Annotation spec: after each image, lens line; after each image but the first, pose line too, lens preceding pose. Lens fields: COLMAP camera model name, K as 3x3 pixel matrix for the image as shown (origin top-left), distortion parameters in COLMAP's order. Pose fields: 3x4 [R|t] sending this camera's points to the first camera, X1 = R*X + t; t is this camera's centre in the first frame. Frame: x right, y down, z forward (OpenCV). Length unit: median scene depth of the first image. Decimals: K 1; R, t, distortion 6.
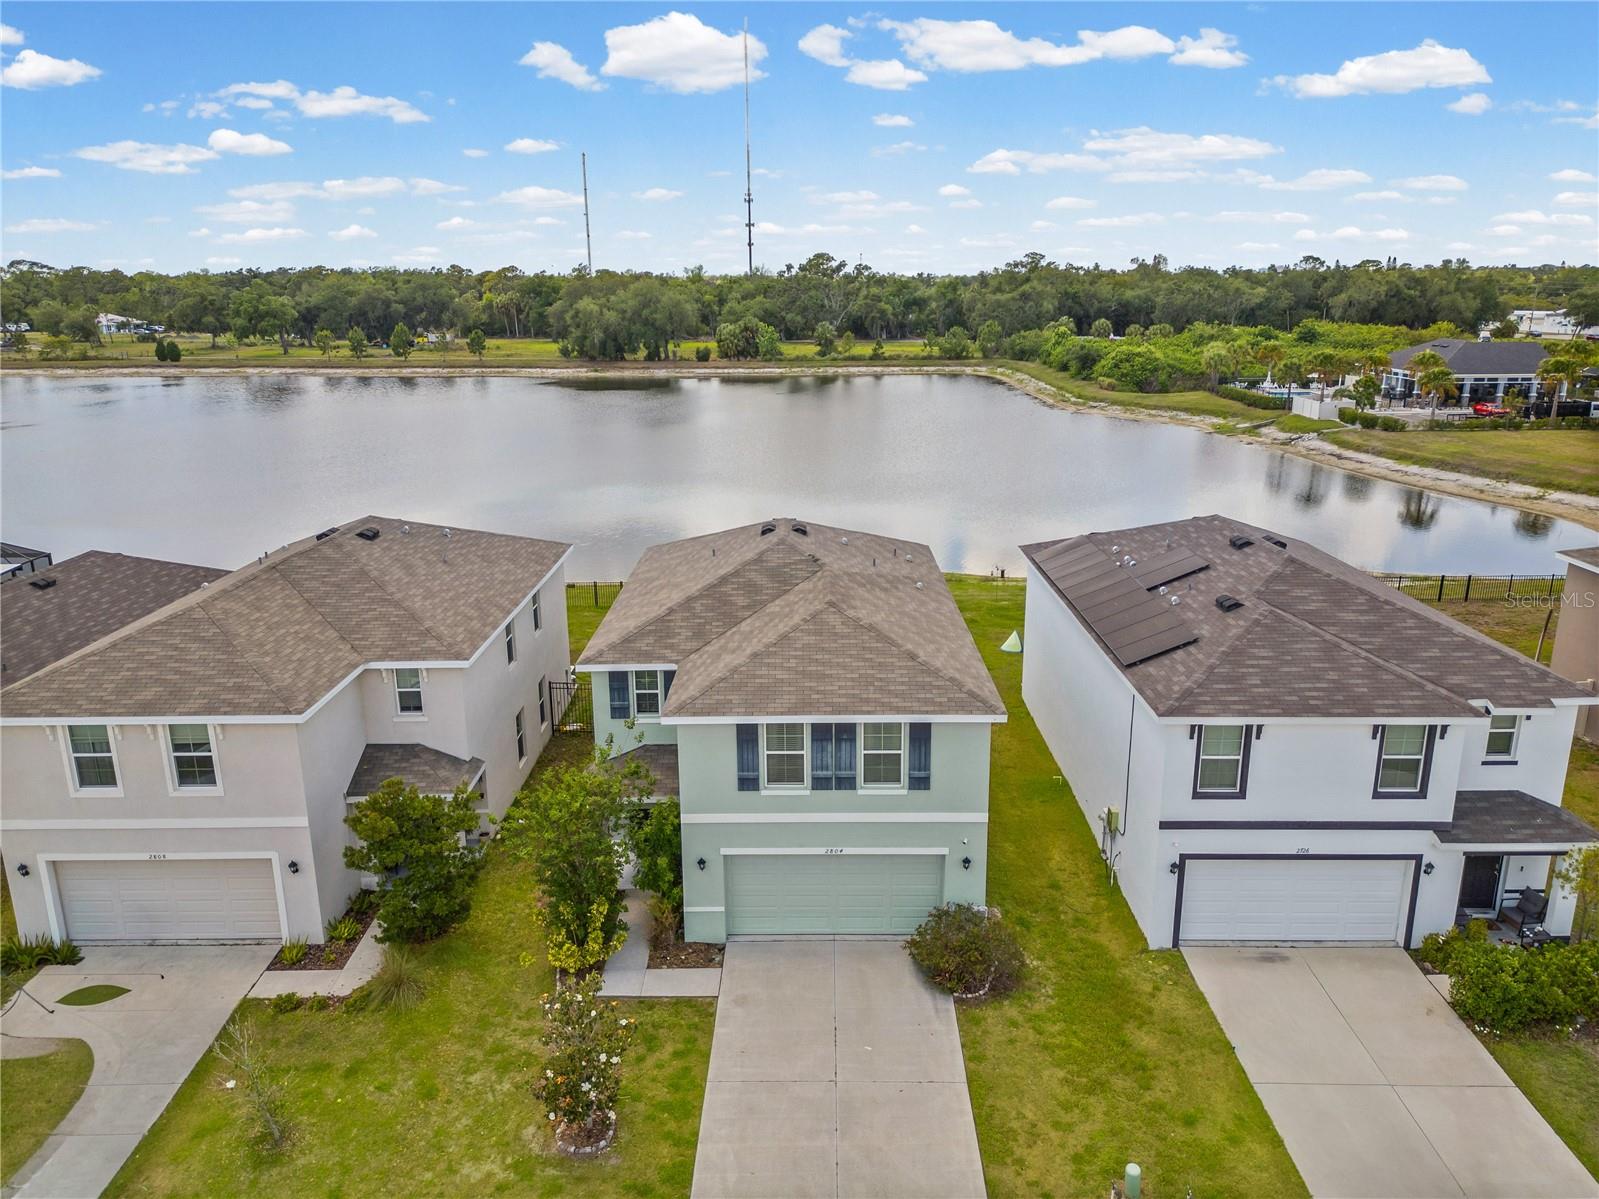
lens RADIAL K [[1128.5, 0, 805.4], [0, 1128.5, 596.4], [0, 0, 1]] dist [0.033599, -0.022559]
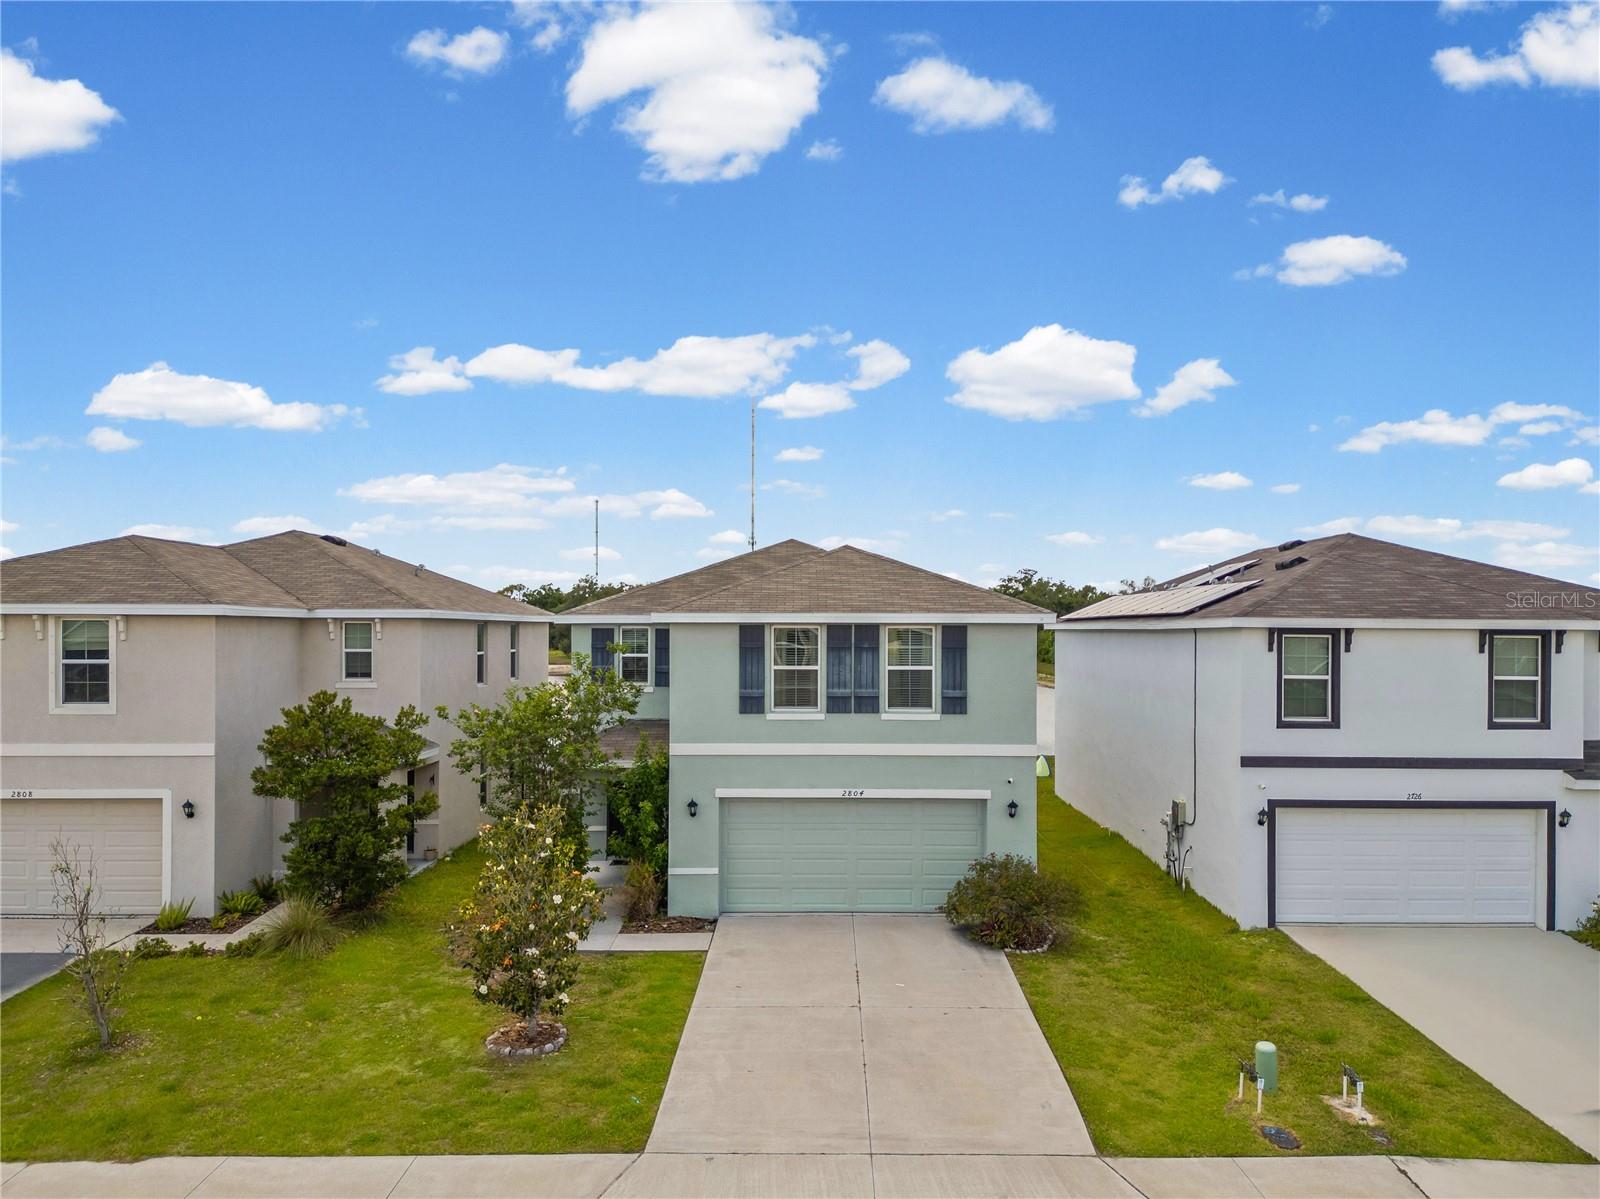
lens RADIAL K [[1129.2, 0, 824.9], [0, 1129.2, 720.5], [0, 0, 1]] dist [0.033599, -0.022559]
pose [[0.999718, 0.010347, 0.021382, -0.013648], [-0.004314, 0.964265, -0.264904, 0.398681], [-0.023359, 0.264737, 0.964038, 0.190991]]
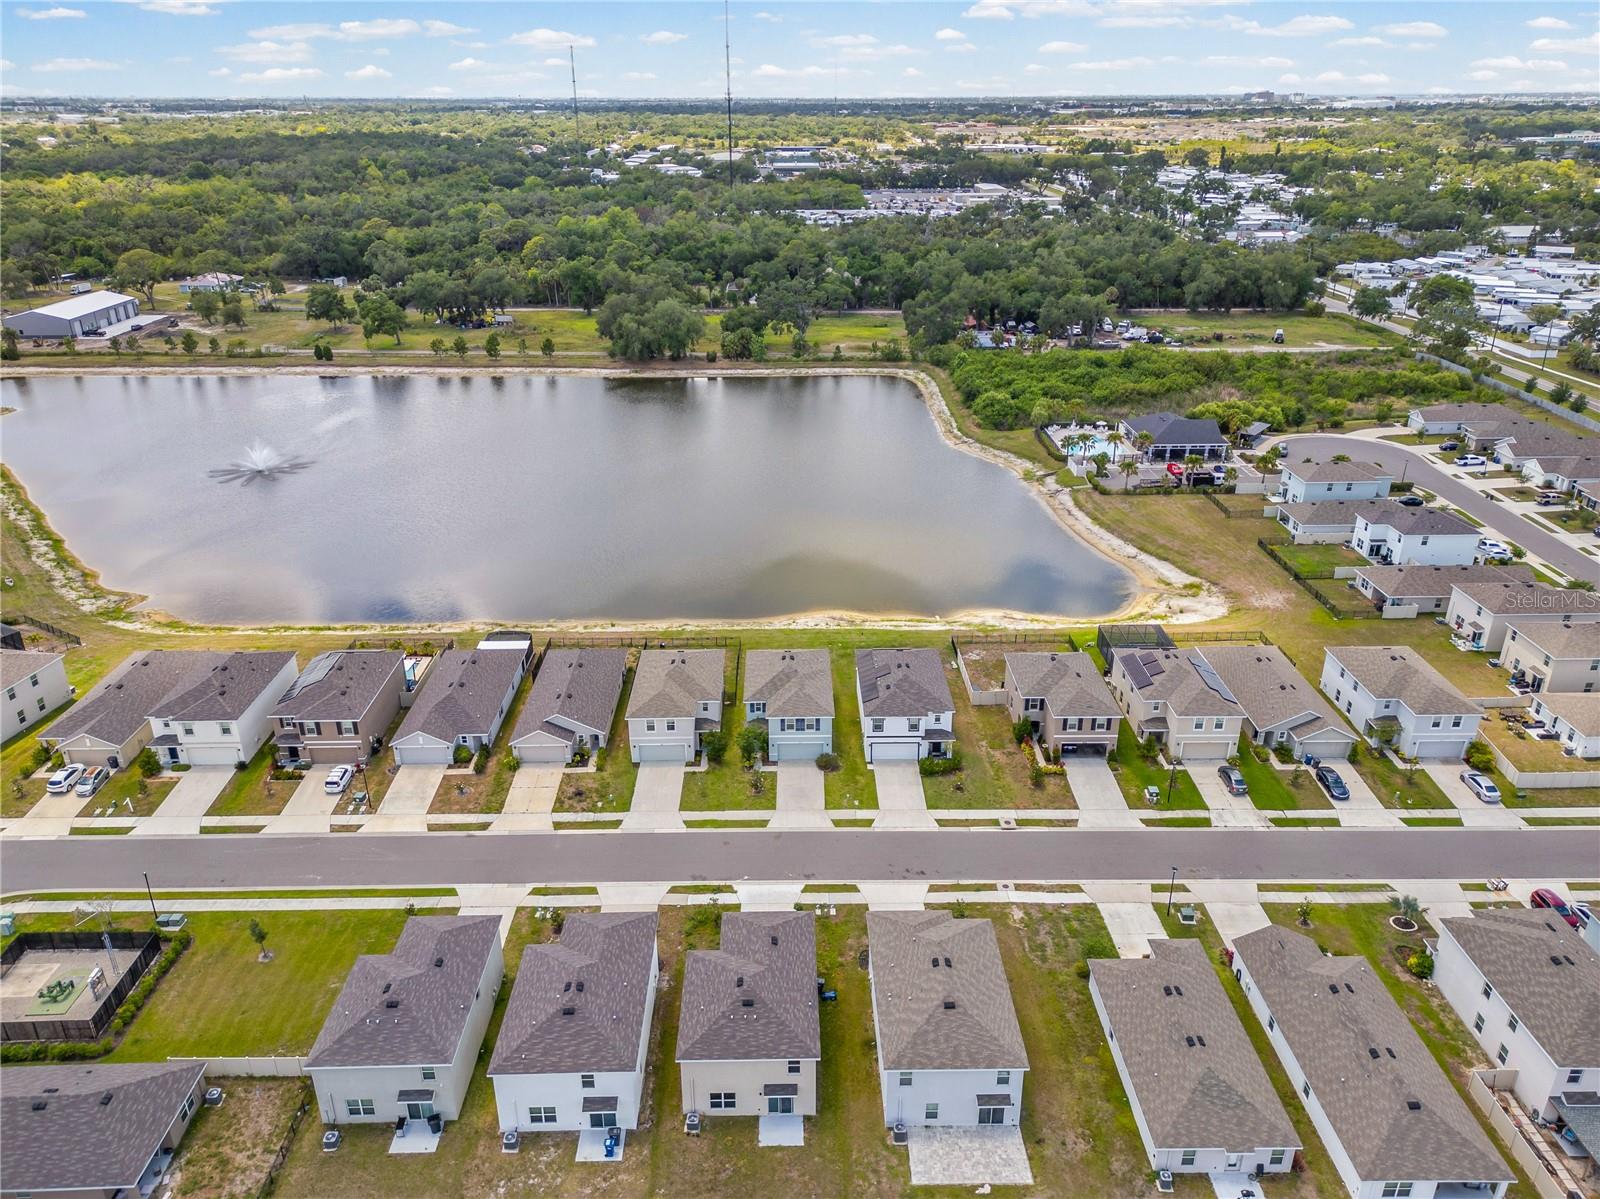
lens RADIAL K [[1129.2, 0, 798.2], [0, 1129.2, 603.1], [0, 0, 1]] dist [0.033599, -0.022559]
pose [[0.999884, -0.006083, 0.013945, -0.048987], [0.003877, 0.988212, 0.153041, -1.132763], [-0.014711, -0.152969, 0.988121, -3.781038]]
